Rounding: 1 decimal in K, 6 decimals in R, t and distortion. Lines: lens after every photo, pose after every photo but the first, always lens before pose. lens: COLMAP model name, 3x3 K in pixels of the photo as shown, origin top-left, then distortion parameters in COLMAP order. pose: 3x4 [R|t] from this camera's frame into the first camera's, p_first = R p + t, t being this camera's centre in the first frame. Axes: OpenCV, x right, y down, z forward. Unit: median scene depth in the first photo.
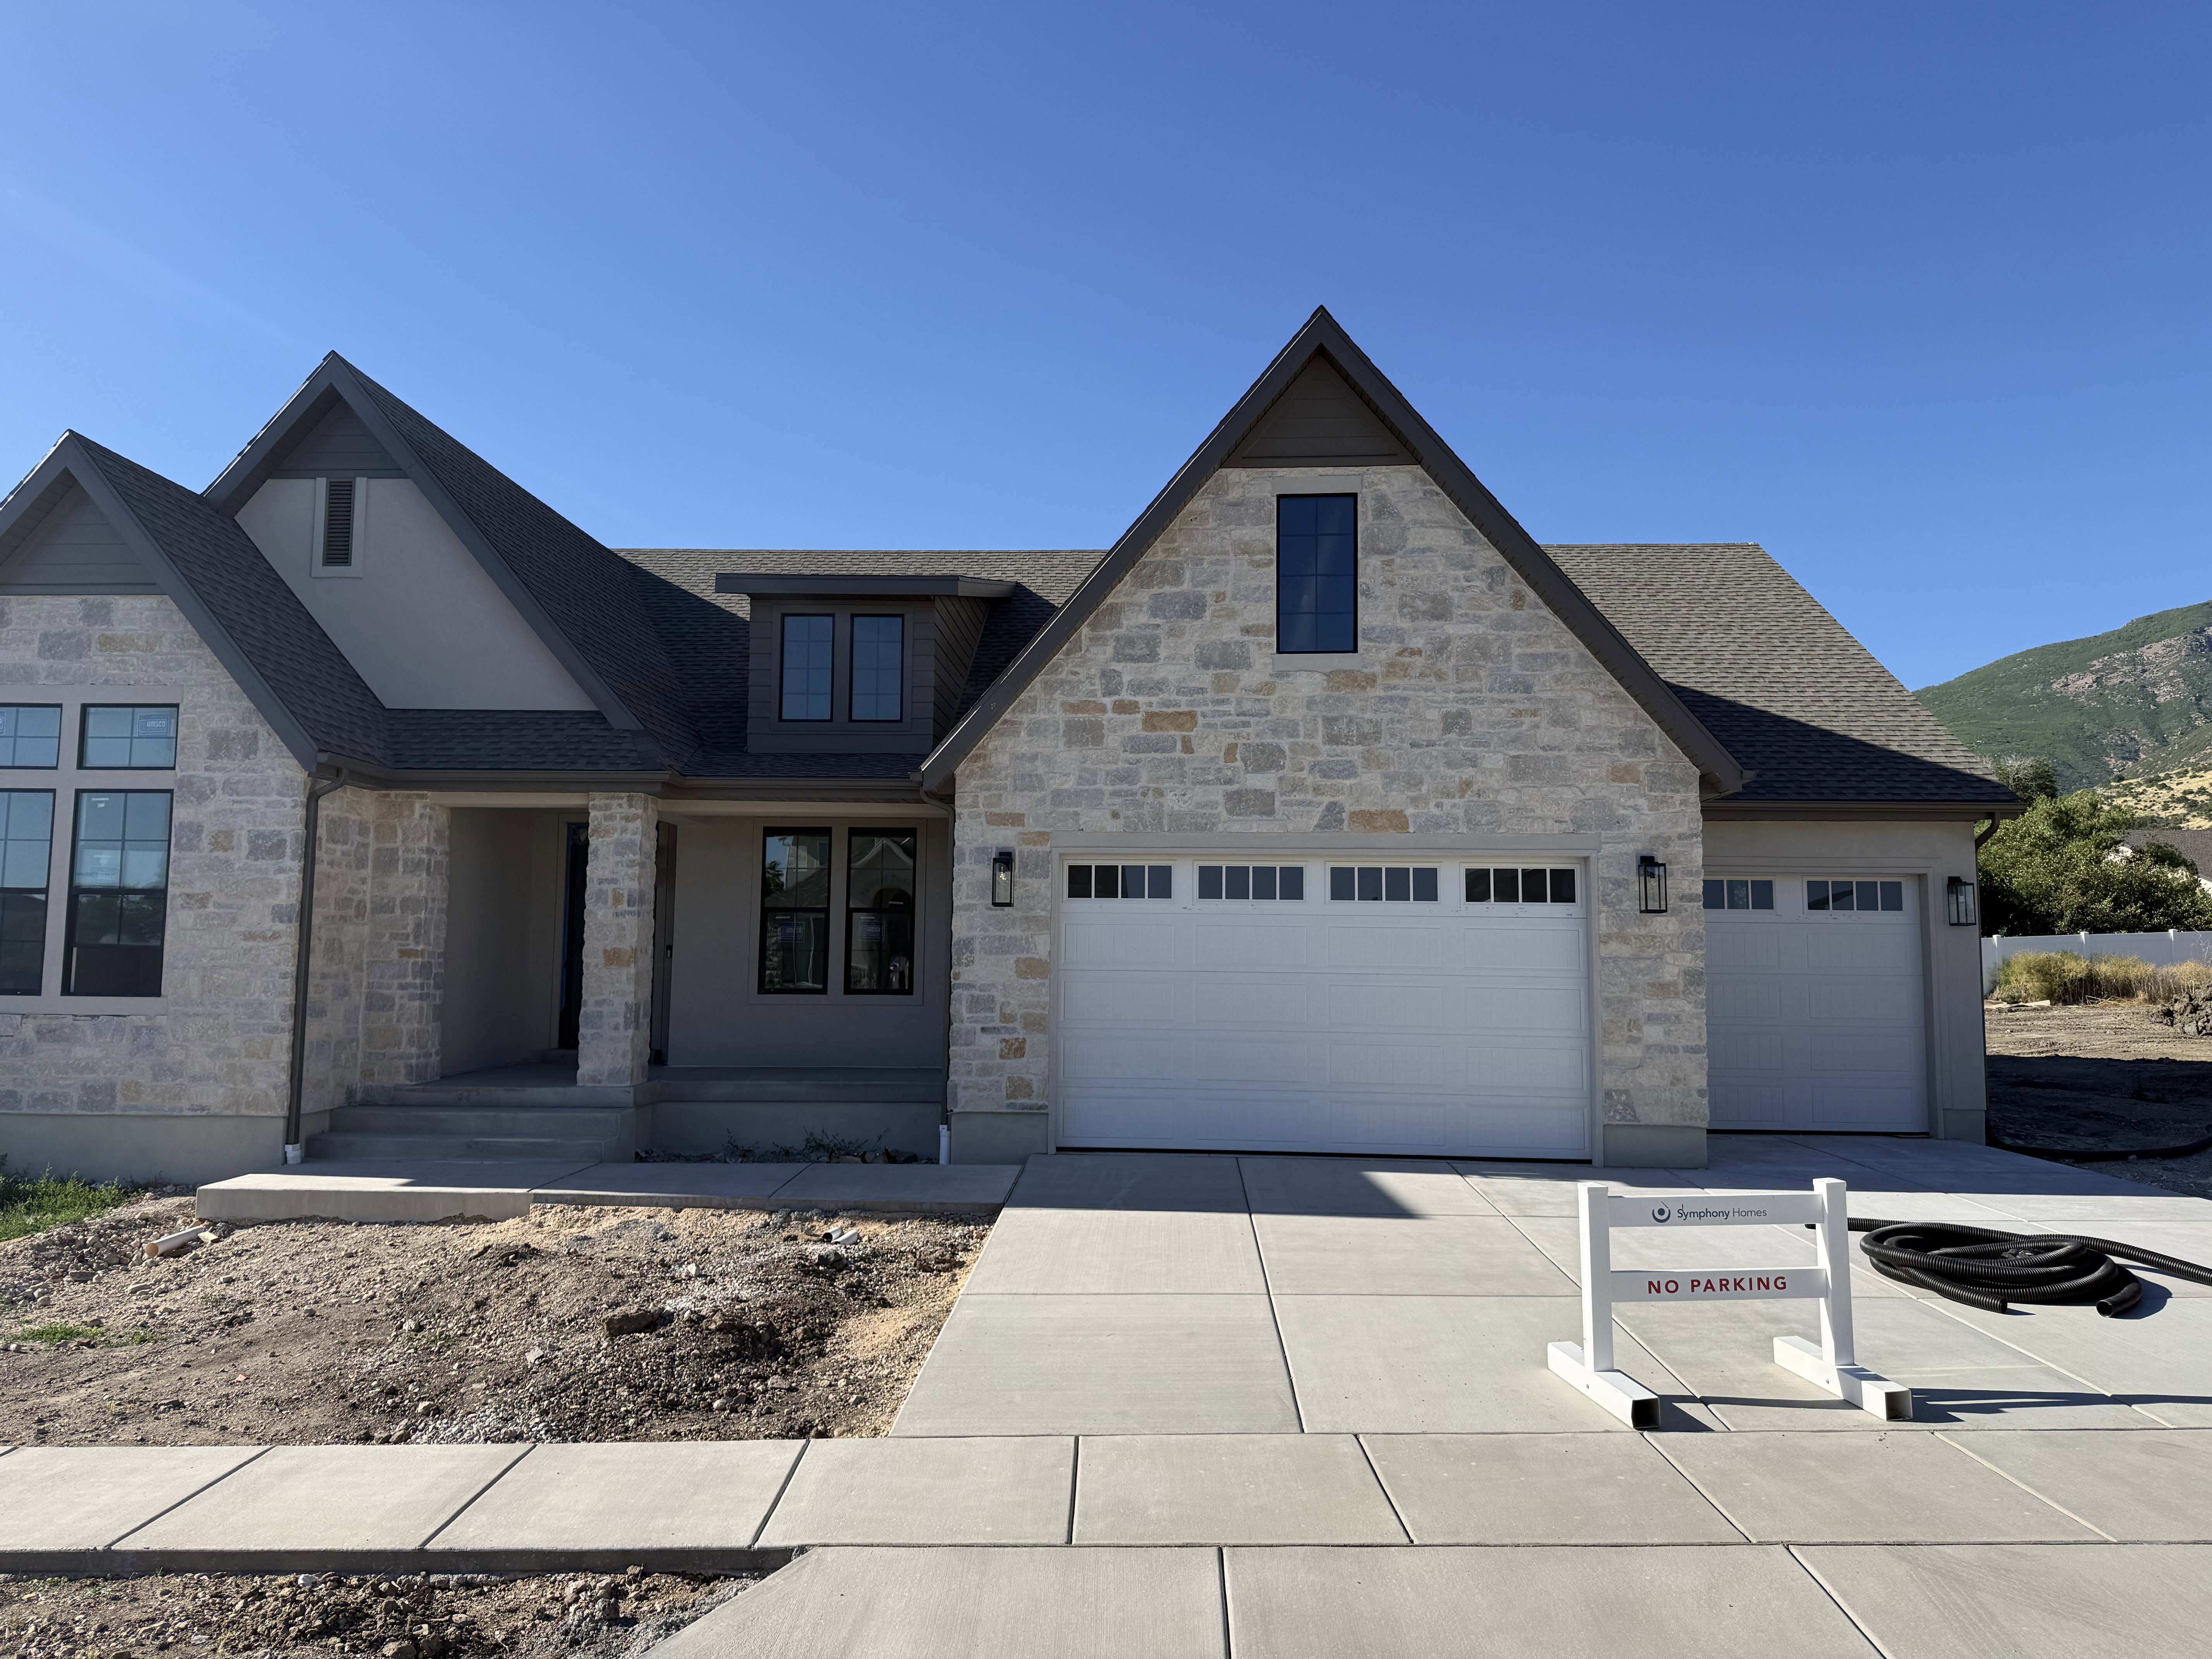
lens RADIAL K [[1562.7, 0, 1162.1], [0, 1562.7, 808.5], [0, 0, 1]] dist [0.093396, -0.104478]
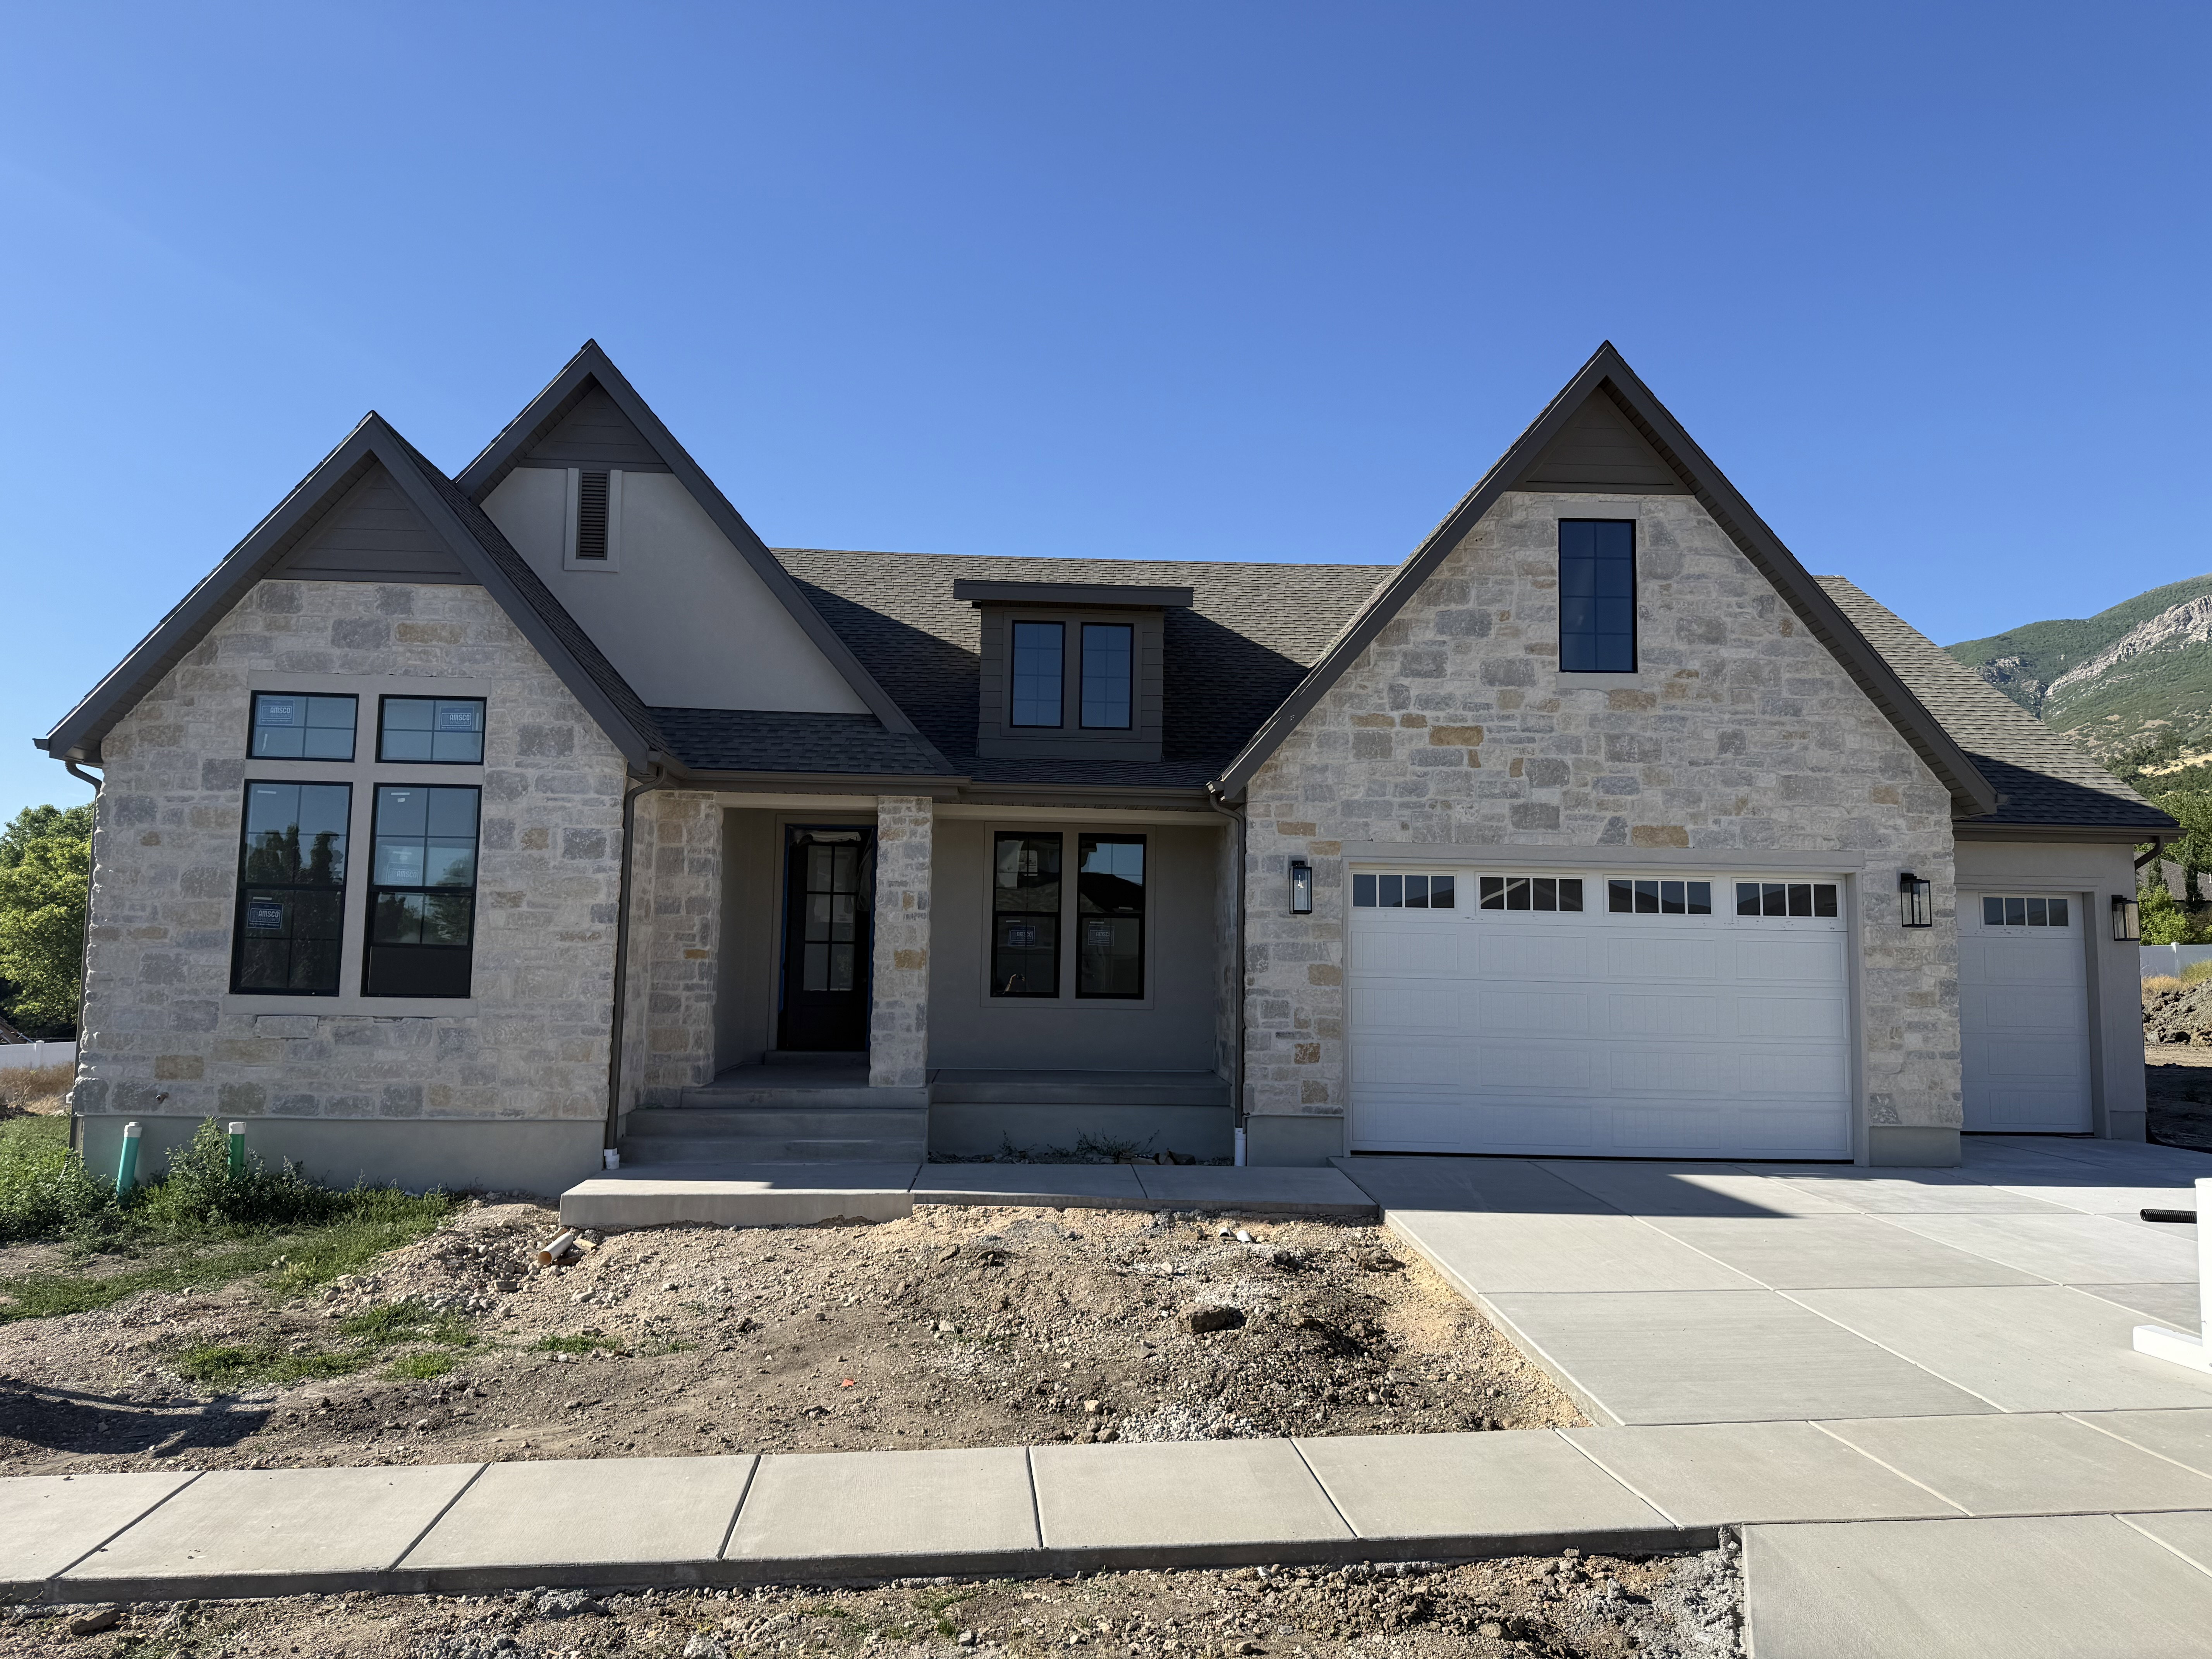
lens RADIAL K [[1562.7, 0, 1104.0], [0, 1562.7, 812.2], [0, 0, 1]] dist [0.093396, -0.104478]
pose [[0.994292, 0.016541, 0.105400, -0.336185], [-0.016588, 0.999862, -0.000433, -0.001306], [-0.105392, -0.001318, 0.994430, -0.002800]]
